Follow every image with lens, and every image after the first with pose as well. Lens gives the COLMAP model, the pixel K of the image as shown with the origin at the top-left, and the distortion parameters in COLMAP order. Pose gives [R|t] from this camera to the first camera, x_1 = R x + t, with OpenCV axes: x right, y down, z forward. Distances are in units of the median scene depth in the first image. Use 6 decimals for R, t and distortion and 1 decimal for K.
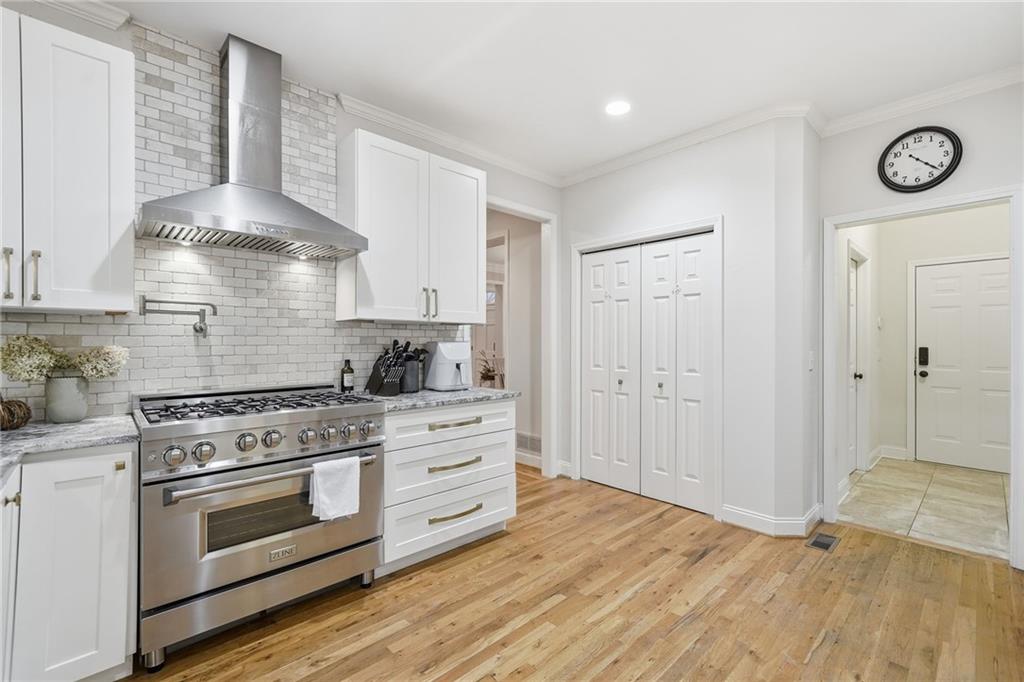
lens RADIAL K [[432.4, 0, 531.6], [0, 432.4, 346.8], [0, 0, 1]] dist [-0.005914, -0.000077]
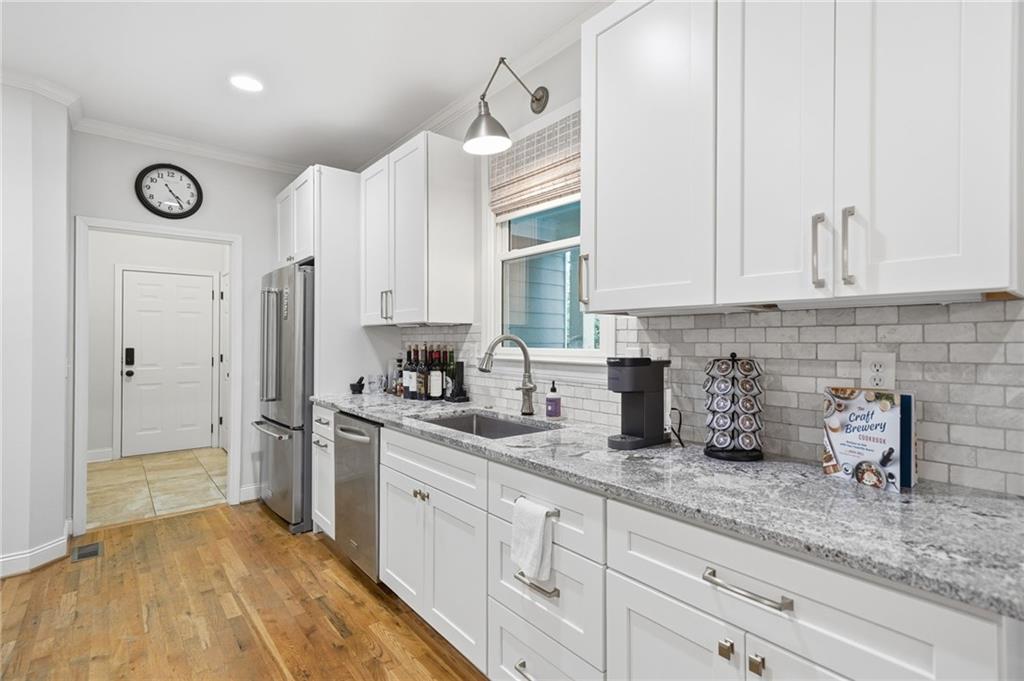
lens RADIAL K [[492.9, 0, 517.0], [0, 492.9, 341.0], [0, 0, 1]] dist [0.002182, 0.000132]
pose [[0.068816, 0.002321, 0.997627, -0.378548], [0.002916, 0.999993, -0.002528, -0.016433], [-0.997625, 0.003083, 0.068809, -0.043359]]
